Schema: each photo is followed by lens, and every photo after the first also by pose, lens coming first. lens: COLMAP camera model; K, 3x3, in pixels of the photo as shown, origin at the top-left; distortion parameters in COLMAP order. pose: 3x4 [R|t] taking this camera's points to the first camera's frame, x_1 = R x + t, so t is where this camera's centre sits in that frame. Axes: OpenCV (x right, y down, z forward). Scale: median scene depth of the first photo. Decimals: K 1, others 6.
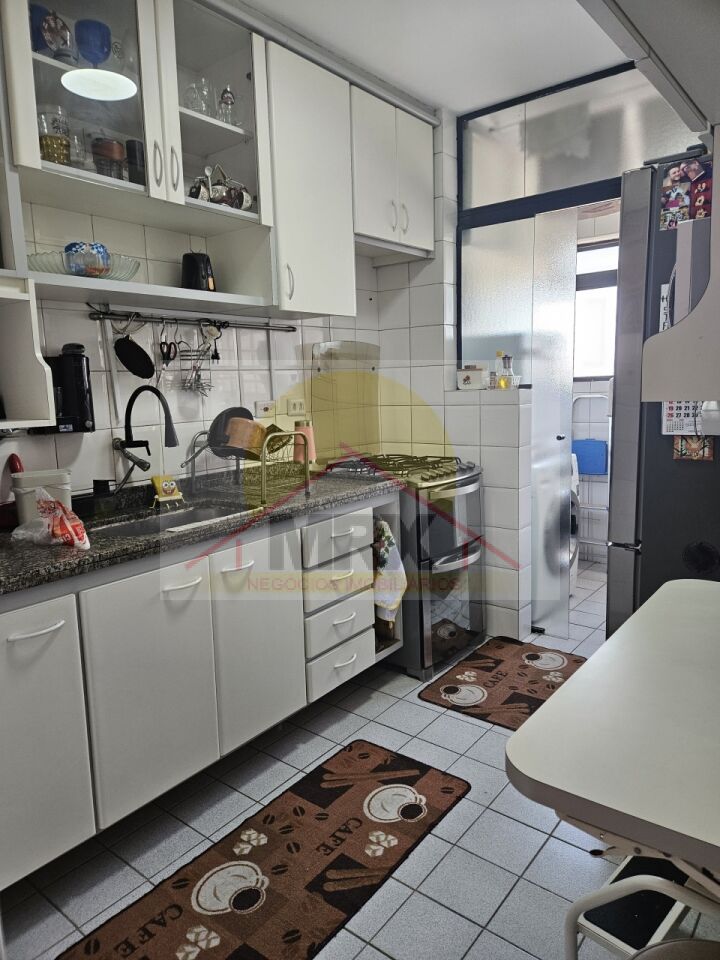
lens RADIAL K [[646.8, 0, 356.6], [0, 646.8, 473.3], [0, 0, 1]] dist [0.062646, -0.058636]
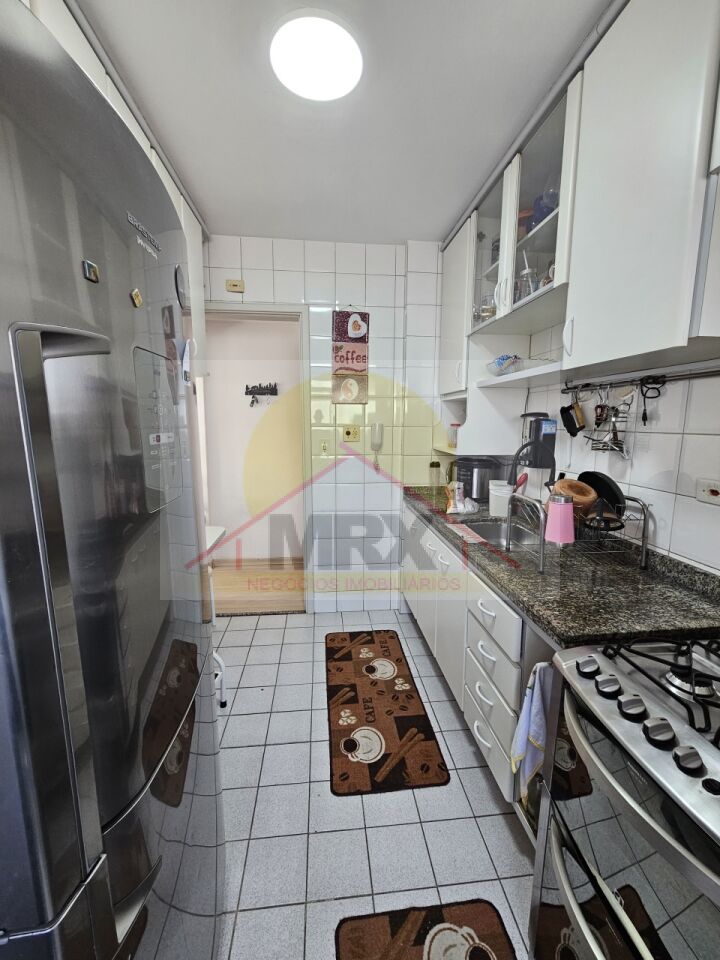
lens RADIAL K [[397.0, 0, 357.5], [0, 397.0, 482.3], [0, 0, 1]] dist [-0.000483, -0.000601]
pose [[-0.722350, 0.145846, -0.675973, 0.571220], [-0.070203, 0.956991, 0.281496, -0.284252], [0.687955, 0.250794, -0.681043, 1.439981]]
